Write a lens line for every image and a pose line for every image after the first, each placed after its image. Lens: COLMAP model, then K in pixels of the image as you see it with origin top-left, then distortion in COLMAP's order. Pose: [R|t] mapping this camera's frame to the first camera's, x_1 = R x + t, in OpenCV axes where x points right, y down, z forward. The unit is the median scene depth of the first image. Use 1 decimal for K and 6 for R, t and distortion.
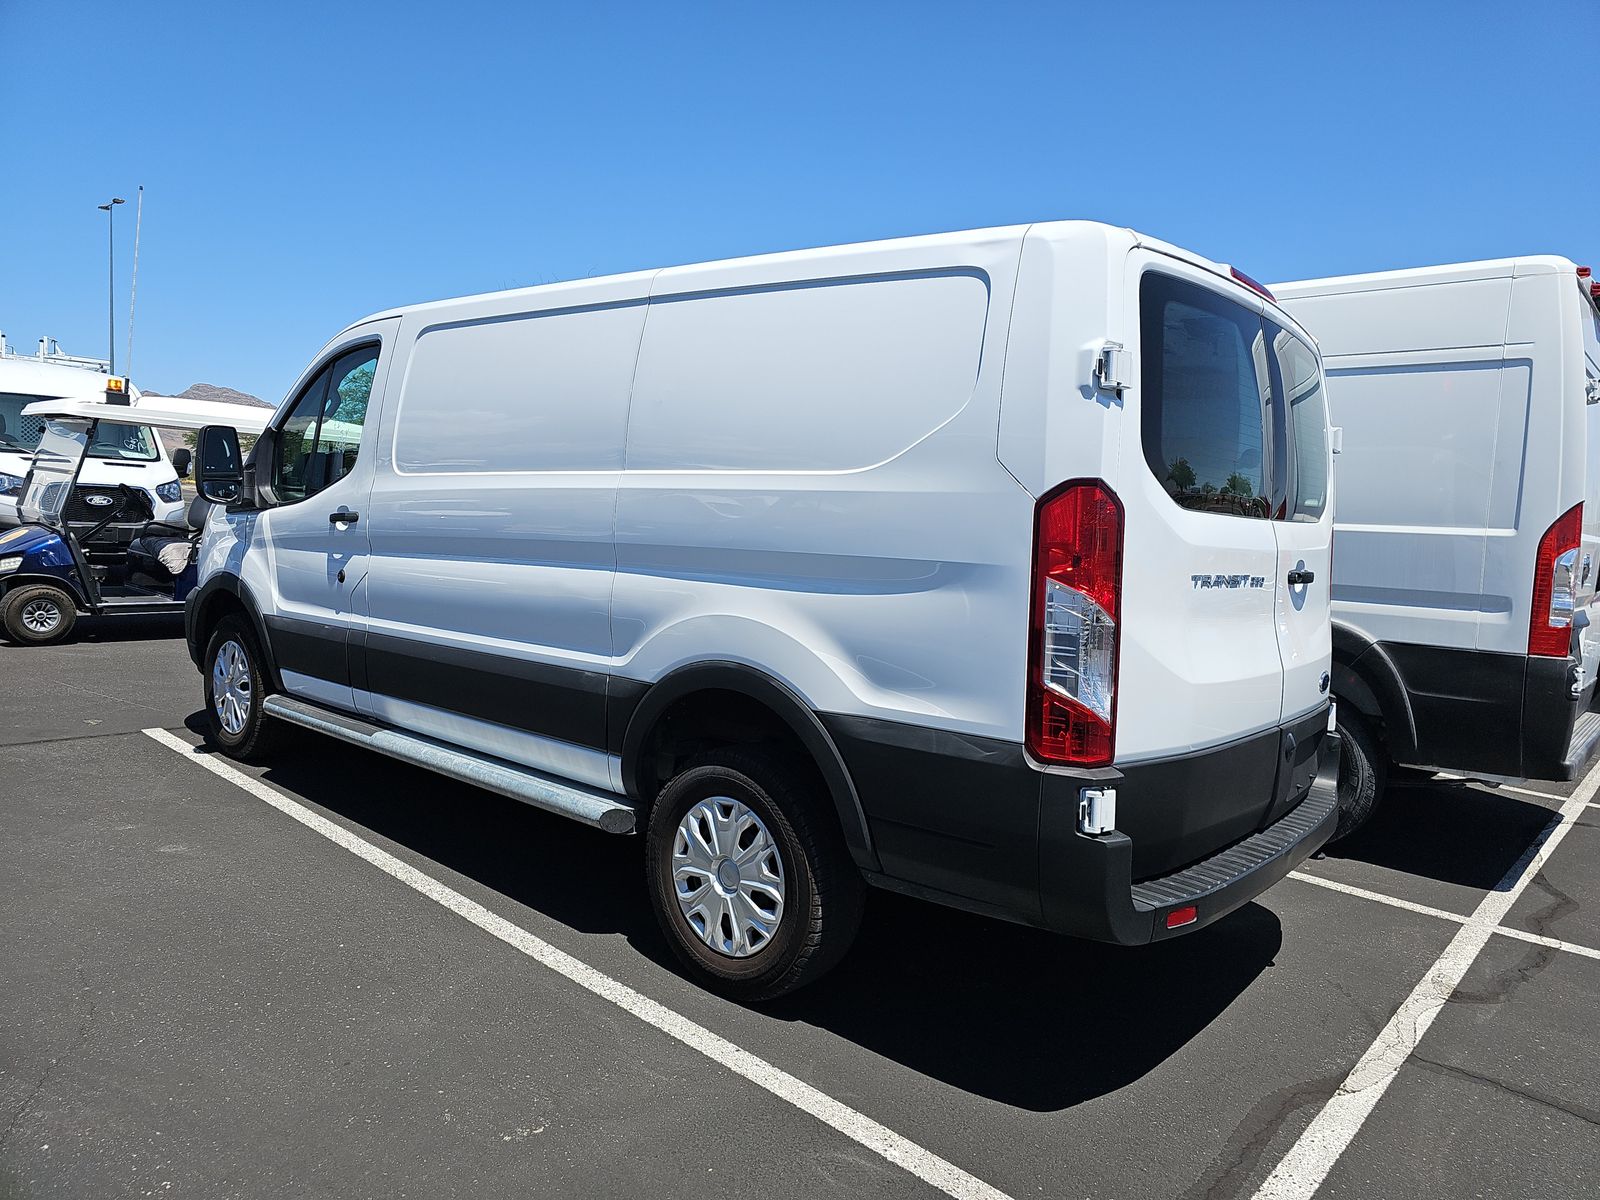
lens RADIAL K [[1083.8, 0, 791.6], [0, 1083.8, 595.9], [0, 0, 1]] dist [0.039045, -0.003564]
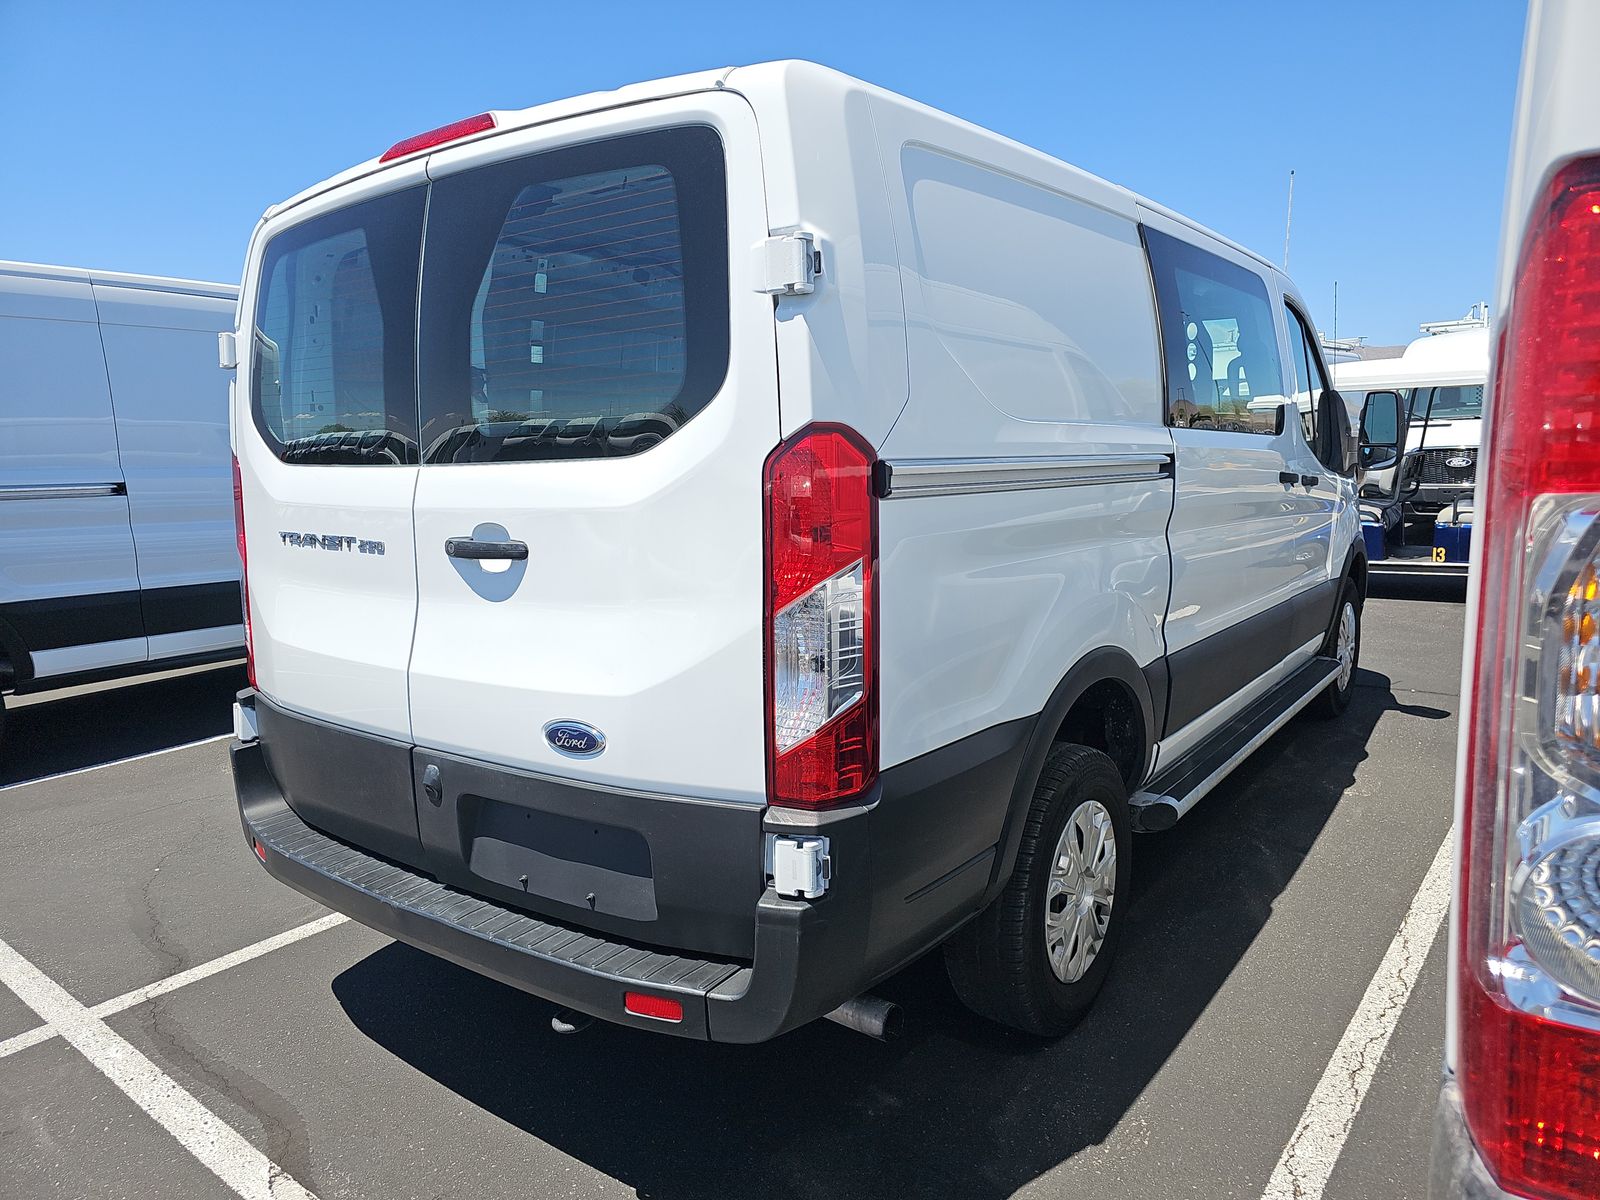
lens RADIAL K [[1083.8, 0, 791.6], [0, 1083.8, 595.9], [0, 0, 1]] dist [0.039045, -0.003564]
pose [[0.025611, 0.090664, -0.995552, 1.280922], [-0.038059, 0.995245, 0.089657, -0.062844], [0.998947, 0.035593, 0.028939, 1.338938]]
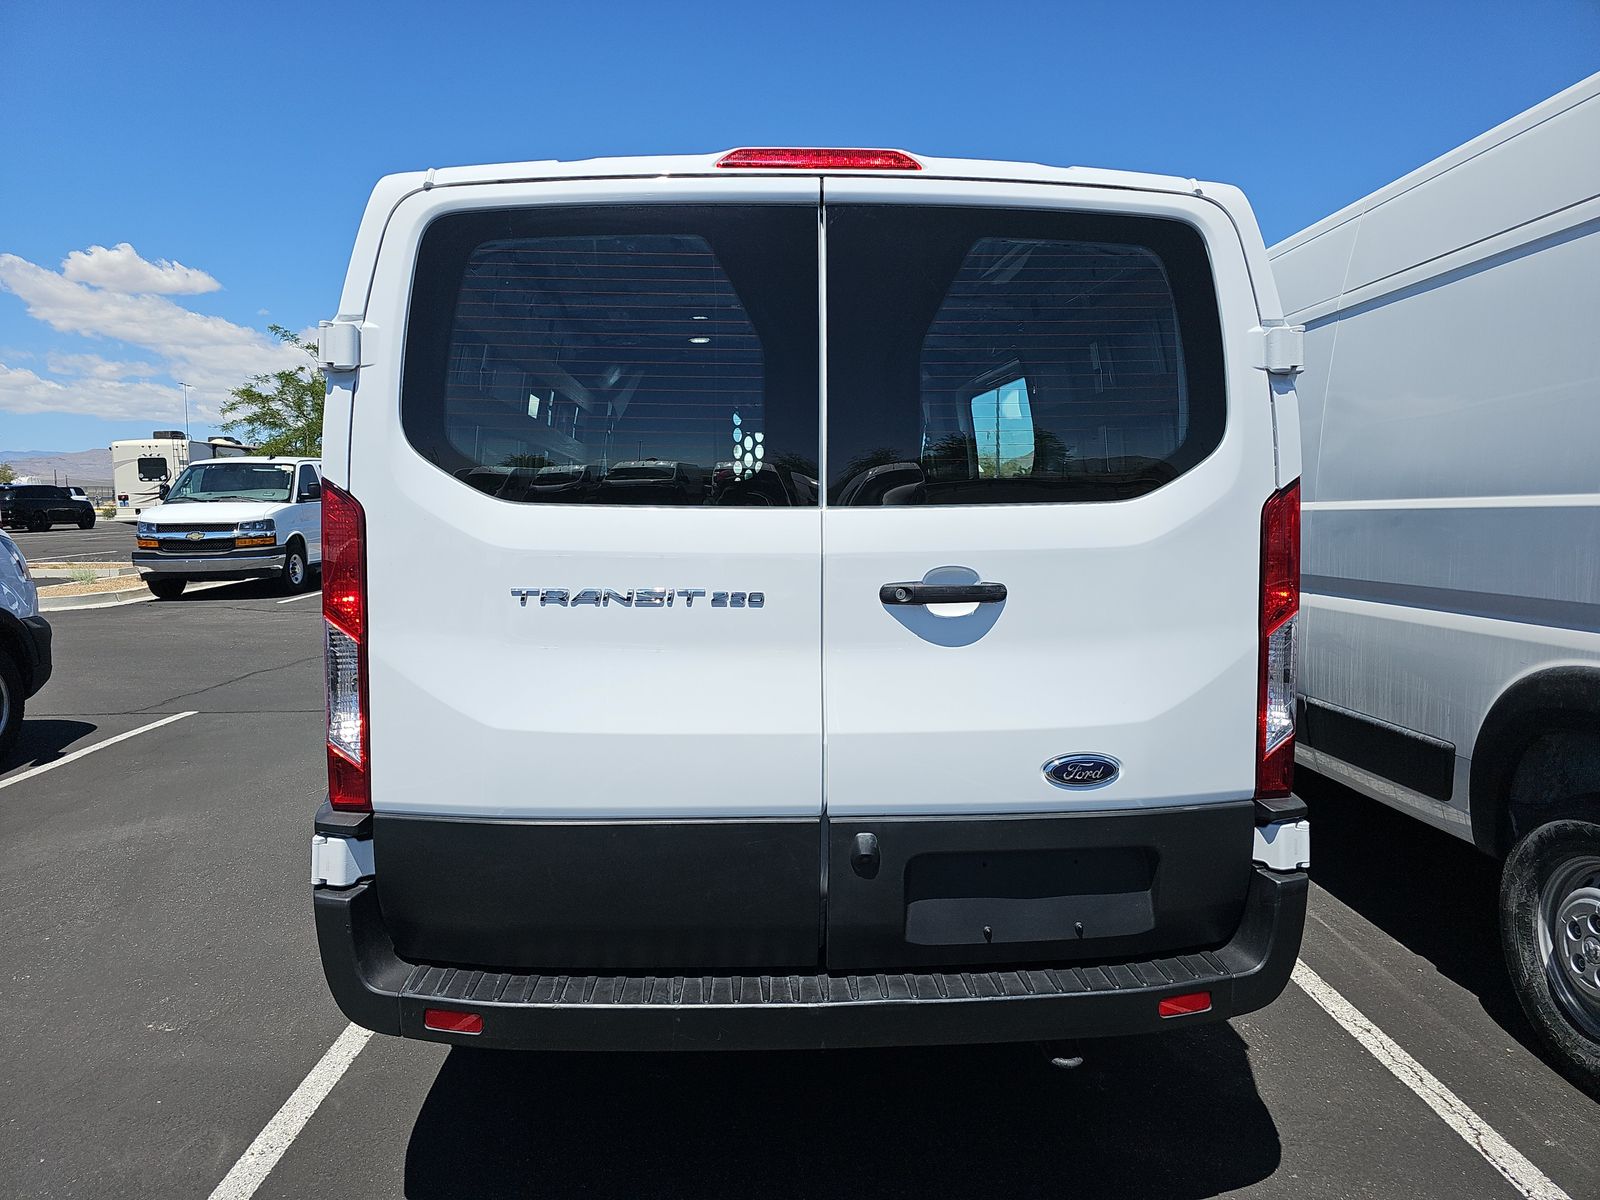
lens RADIAL K [[1083.8, 0, 791.6], [0, 1083.8, 595.9], [0, 0, 1]] dist [0.039045, -0.003564]
pose [[0.661655, 0.014028, -0.749678, 1.004054], [-0.017520, 0.999841, 0.003246, -0.018852], [0.749604, 0.010987, 0.661795, 0.594679]]
